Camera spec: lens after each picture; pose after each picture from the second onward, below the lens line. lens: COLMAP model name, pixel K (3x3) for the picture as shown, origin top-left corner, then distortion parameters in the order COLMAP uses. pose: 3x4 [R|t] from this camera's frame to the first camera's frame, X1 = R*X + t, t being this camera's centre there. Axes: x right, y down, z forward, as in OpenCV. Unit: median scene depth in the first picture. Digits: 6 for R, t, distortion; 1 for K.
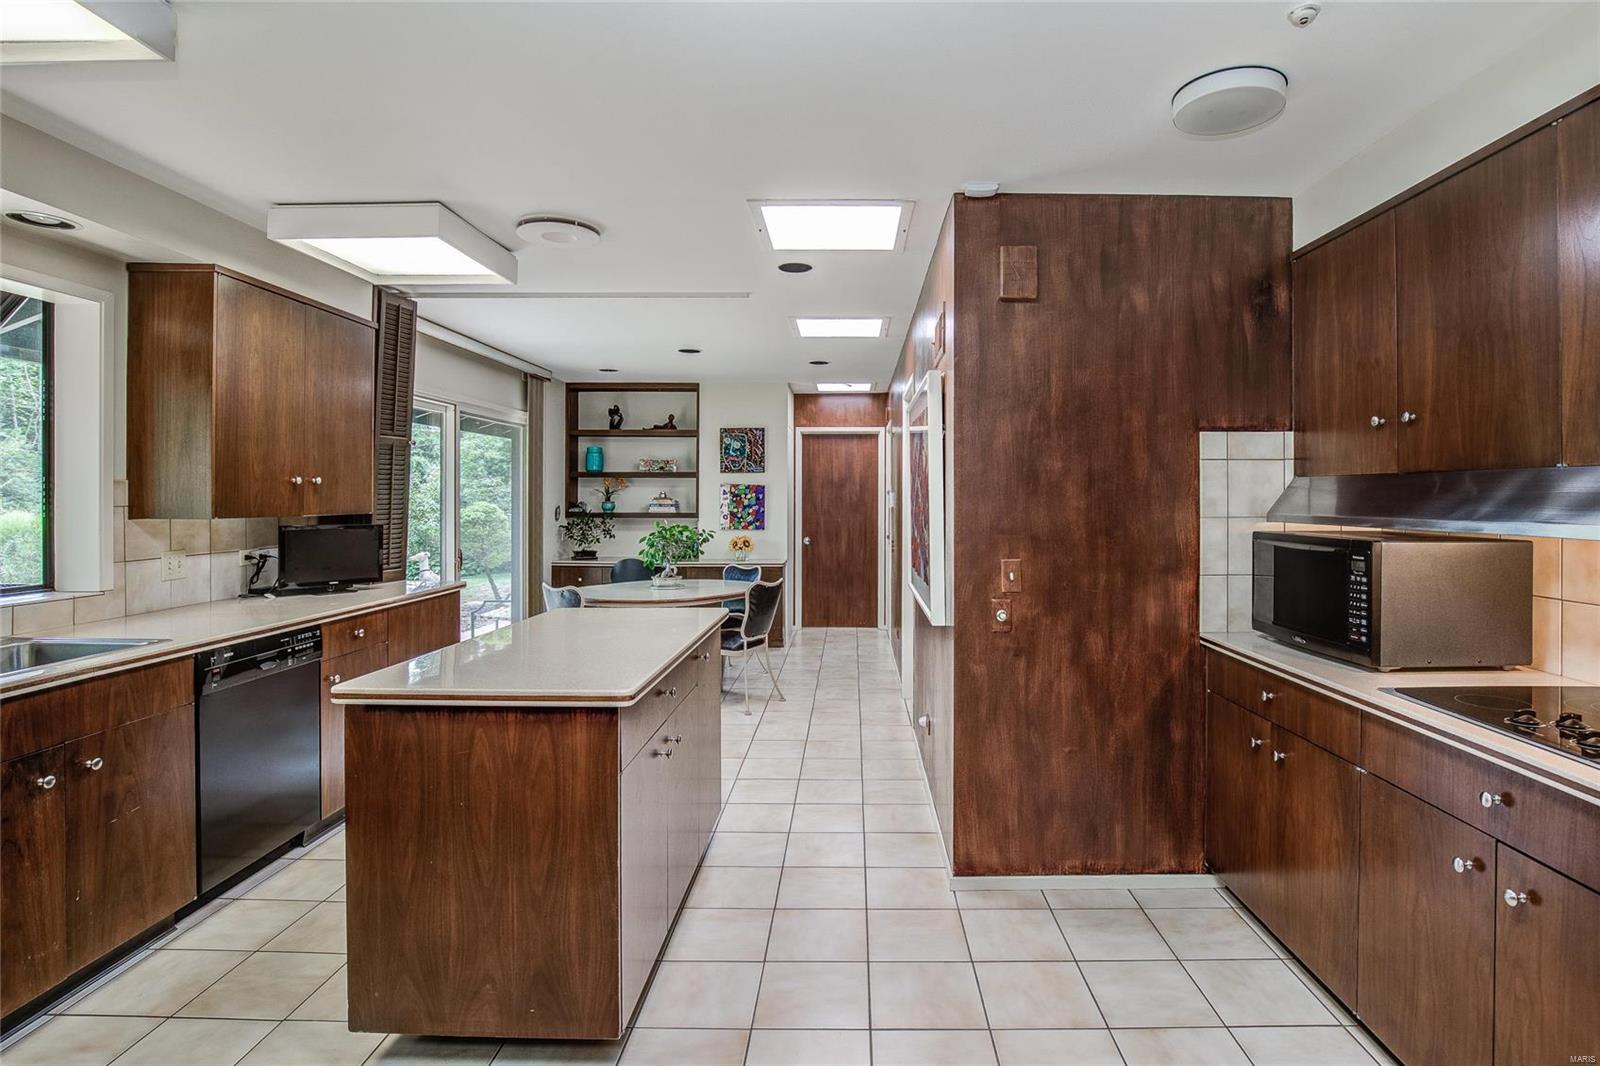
lens RADIAL K [[754.8, 0, 802.0], [0, 754.8, 499.6], [0, 0, 1]] dist [-0.001213, 0.001023]
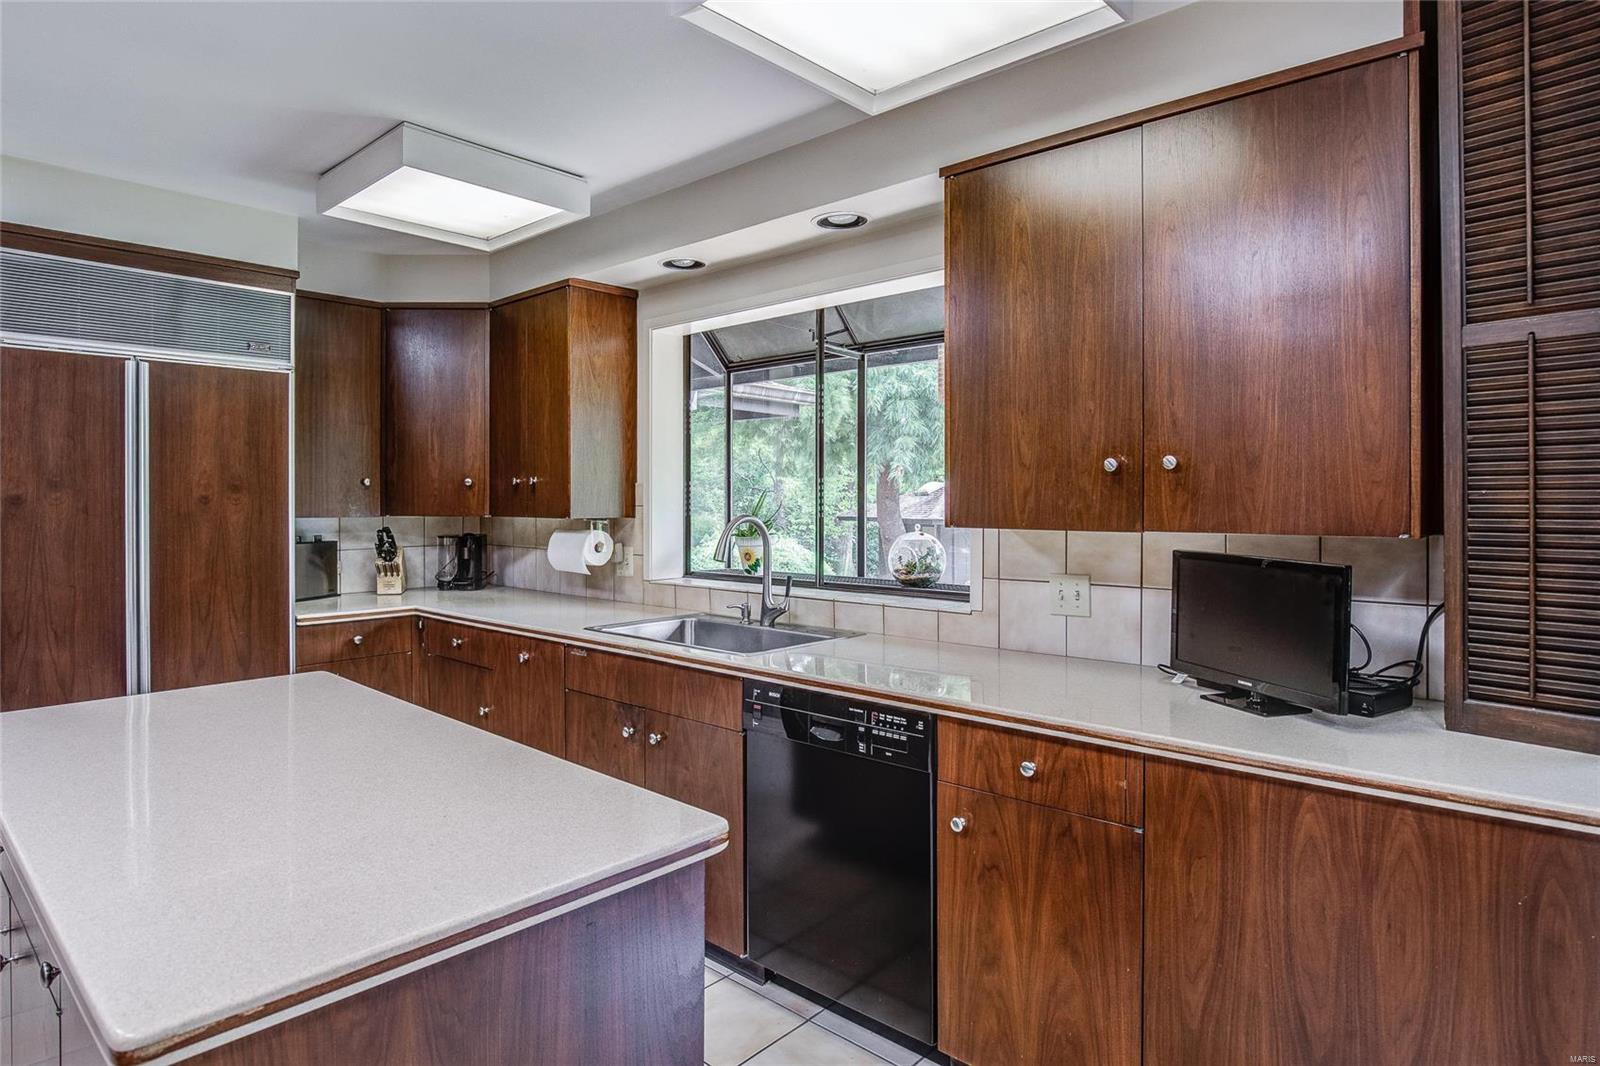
lens RADIAL K [[894.9, 0, 799.0], [0, 894.9, 505.3], [0, 0, 1]] dist [-0.019081, 0.000033]
pose [[-0.626203, 0.005733, -0.779639, -0.021818], [0.000006, 0.999973, 0.007348, -0.001271], [0.779660, 0.004596, -0.626186, 0.884759]]
